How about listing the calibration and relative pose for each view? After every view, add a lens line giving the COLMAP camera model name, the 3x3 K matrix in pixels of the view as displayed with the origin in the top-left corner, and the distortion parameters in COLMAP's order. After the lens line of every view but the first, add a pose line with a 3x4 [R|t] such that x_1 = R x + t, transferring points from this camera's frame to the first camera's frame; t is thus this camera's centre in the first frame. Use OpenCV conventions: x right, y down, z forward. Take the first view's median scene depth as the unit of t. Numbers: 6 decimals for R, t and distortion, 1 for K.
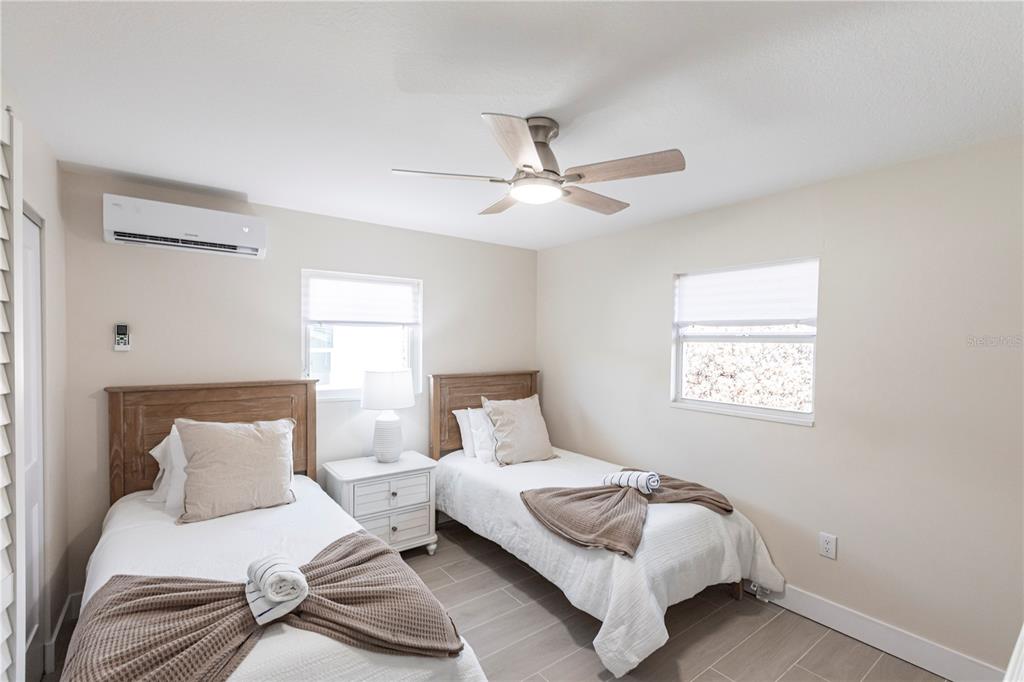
lens RADIAL K [[461.1, 0, 511.3], [0, 461.1, 352.0], [0, 0, 1]] dist [-0.001164, -0.000117]
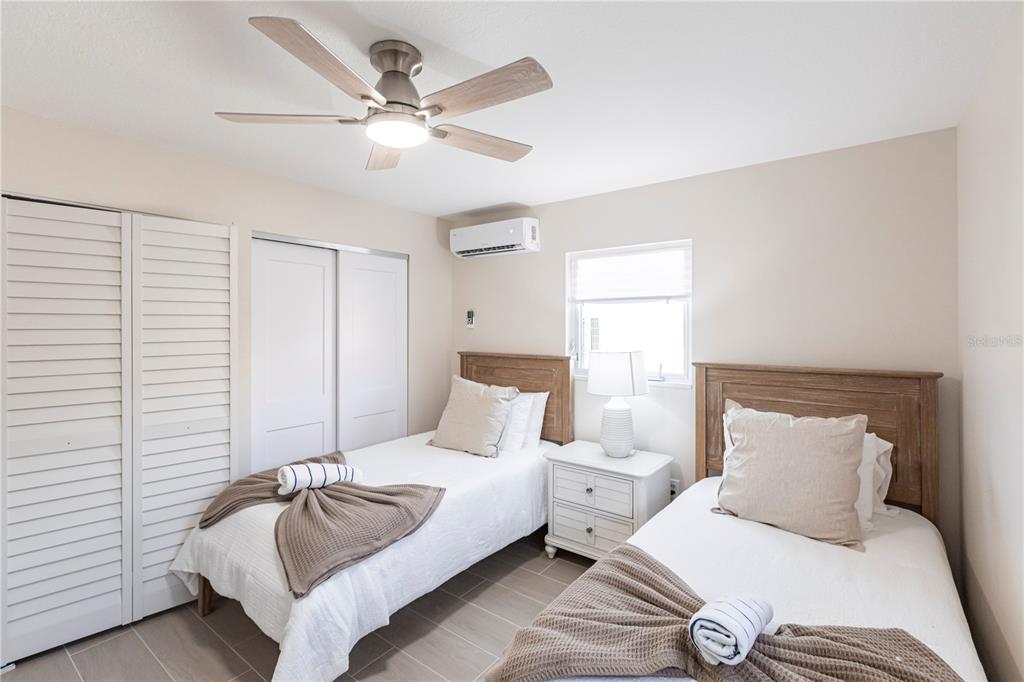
lens RADIAL K [[476.3, 0, 510.4], [0, 476.3, 320.7], [0, 0, 1]] dist [0.001294, 0.000186]
pose [[0.270281, -0.011979, -0.962707, 0.579755], [-0.011766, 0.999807, -0.015744, -0.003333], [0.962710, 0.015582, 0.270087, 0.581646]]
